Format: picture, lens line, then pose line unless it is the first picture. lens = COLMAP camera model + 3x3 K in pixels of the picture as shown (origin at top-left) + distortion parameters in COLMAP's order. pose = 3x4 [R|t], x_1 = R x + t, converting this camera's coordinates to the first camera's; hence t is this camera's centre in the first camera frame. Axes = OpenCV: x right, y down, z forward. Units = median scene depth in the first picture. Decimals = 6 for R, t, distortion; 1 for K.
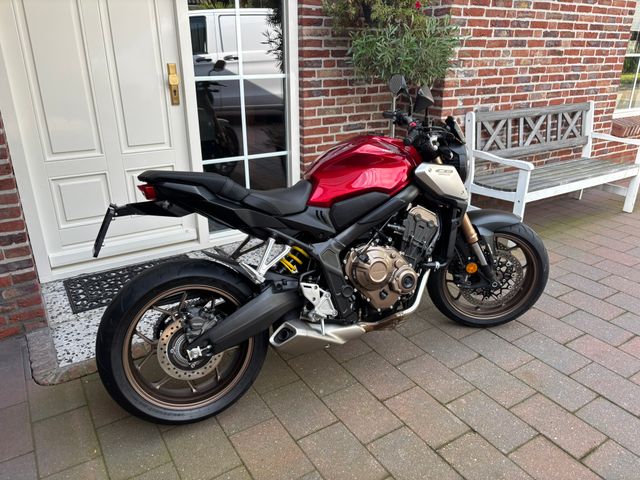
lens RADIAL K [[493.2, 0, 323.3], [0, 493.2, 236.6], [0, 0, 1]] dist [0.001837, -0.030362]
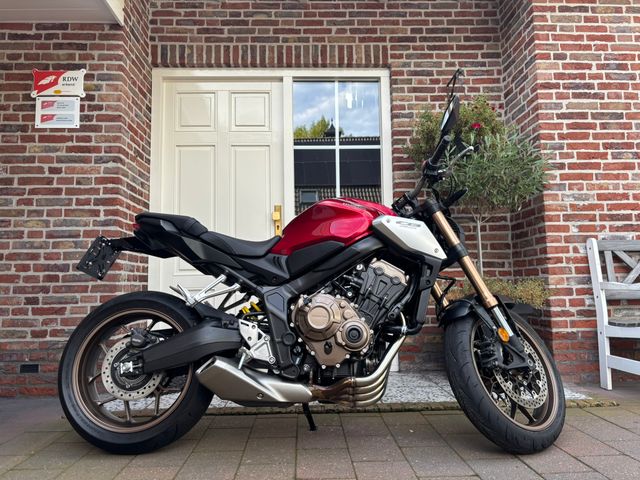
lens RADIAL K [[493.2, 0, 306.6], [0, 493.2, 234.2], [0, 0, 1]] dist [0.001837, -0.030362]
pose [[0.852807, -0.072523, -0.517166, 0.328457], [-0.173173, 0.895004, -0.411070, 0.177877], [0.492678, 0.440123, 0.750707, 0.122177]]
